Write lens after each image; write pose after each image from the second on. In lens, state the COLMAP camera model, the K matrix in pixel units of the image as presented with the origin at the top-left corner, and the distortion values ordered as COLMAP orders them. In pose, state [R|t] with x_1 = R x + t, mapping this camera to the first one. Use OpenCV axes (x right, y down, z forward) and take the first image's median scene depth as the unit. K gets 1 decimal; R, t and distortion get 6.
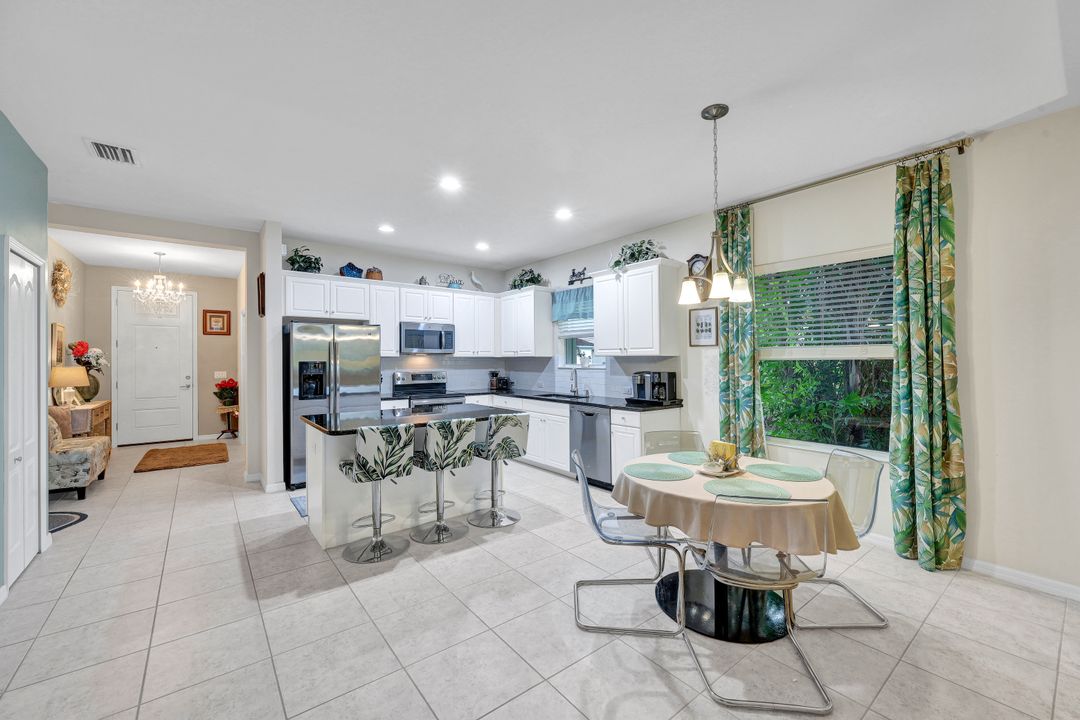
lens RADIAL K [[439.3, 0, 553.1], [0, 439.3, 360.2], [0, 0, 1]] dist [0.003482, -0.000434]
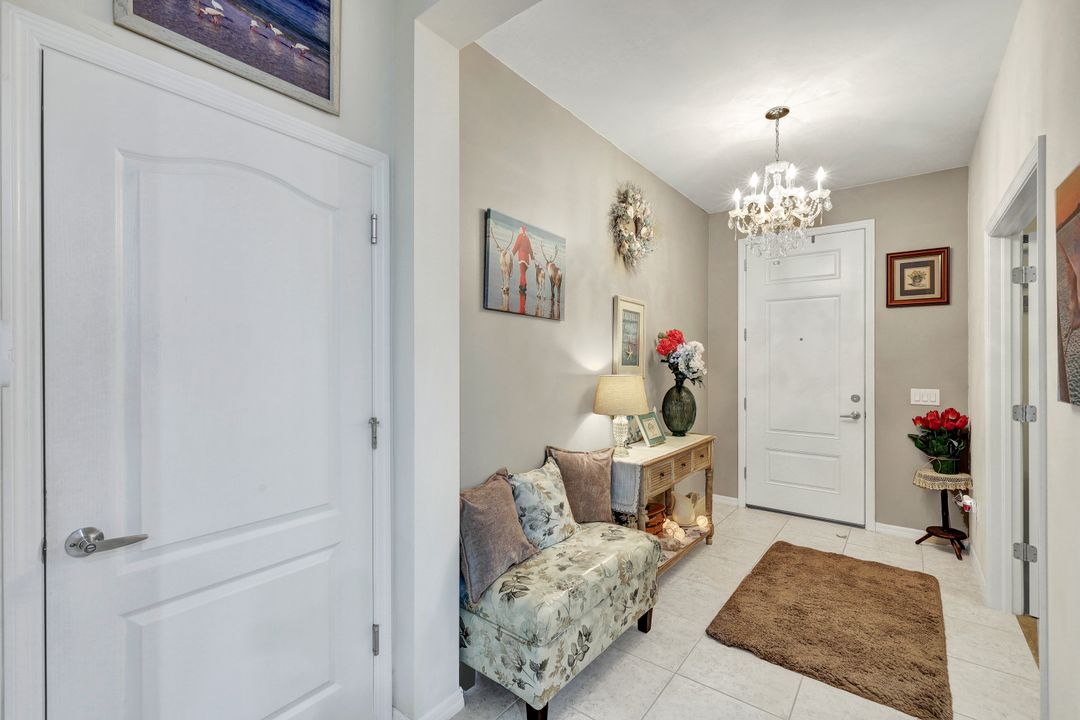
lens RADIAL K [[462.5, 0, 537.5], [0, 462.5, 355.6], [0, 0, 1]] dist [0.002140, -0.000066]
pose [[0.220315, -0.000974, -0.975428, -0.588749], [-0.006989, 0.999972, -0.002577, -0.005824], [0.975404, 0.007385, 0.220302, 0.785991]]
